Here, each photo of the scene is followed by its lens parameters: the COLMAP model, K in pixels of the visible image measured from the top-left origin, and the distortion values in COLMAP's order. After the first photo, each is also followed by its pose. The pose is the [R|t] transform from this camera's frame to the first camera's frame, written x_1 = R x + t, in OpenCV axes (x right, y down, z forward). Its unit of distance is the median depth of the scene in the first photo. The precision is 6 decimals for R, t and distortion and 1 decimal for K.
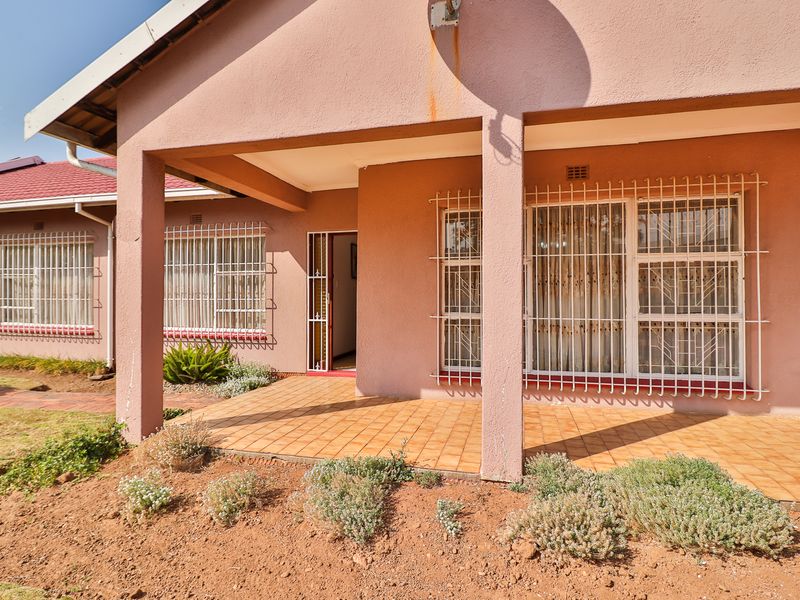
lens RADIAL K [[463.9, 0, 397.8], [0, 463.9, 290.4], [0, 0, 1]] dist [0.003419, -0.017193]
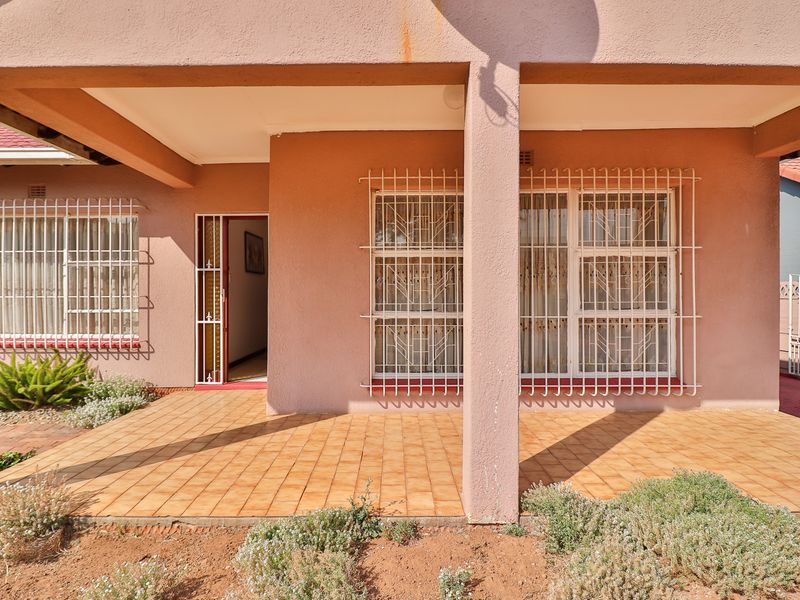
lens RADIAL K [[463.9, 0, 397.8], [0, 463.9, 290.4], [0, 0, 1]] dist [0.003419, -0.017193]
pose [[0.966147, -0.000157, 0.257991, -0.092756], [-0.001559, 0.999978, 0.006448, 0.004147], [-0.257987, -0.006632, 0.966126, 0.181282]]
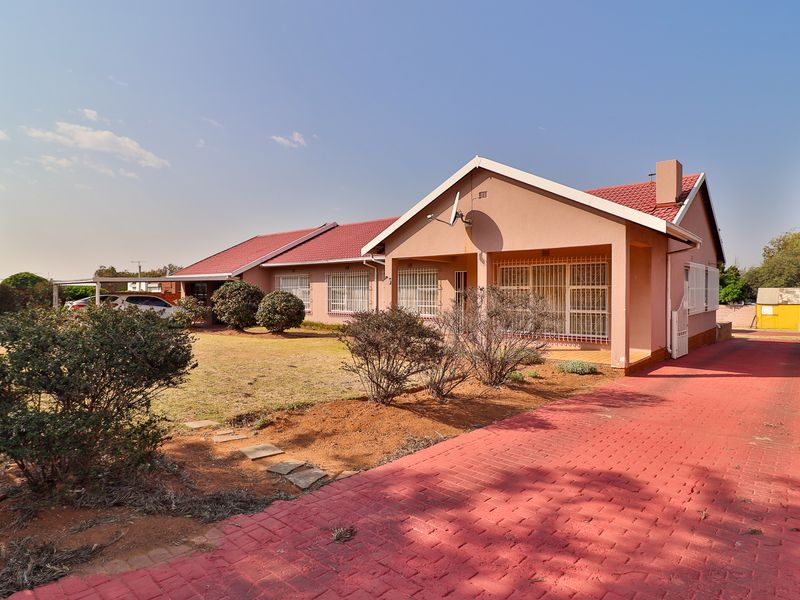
lens RADIAL K [[463.9, 0, 397.8], [0, 463.9, 290.4], [0, 0, 1]] dist [0.003419, -0.017193]
pose [[0.896094, 0.000317, -0.443863, 0.814629], [0.002096, 0.999986, 0.004946, -0.068311], [0.443859, -0.005362, 0.896081, -1.660784]]
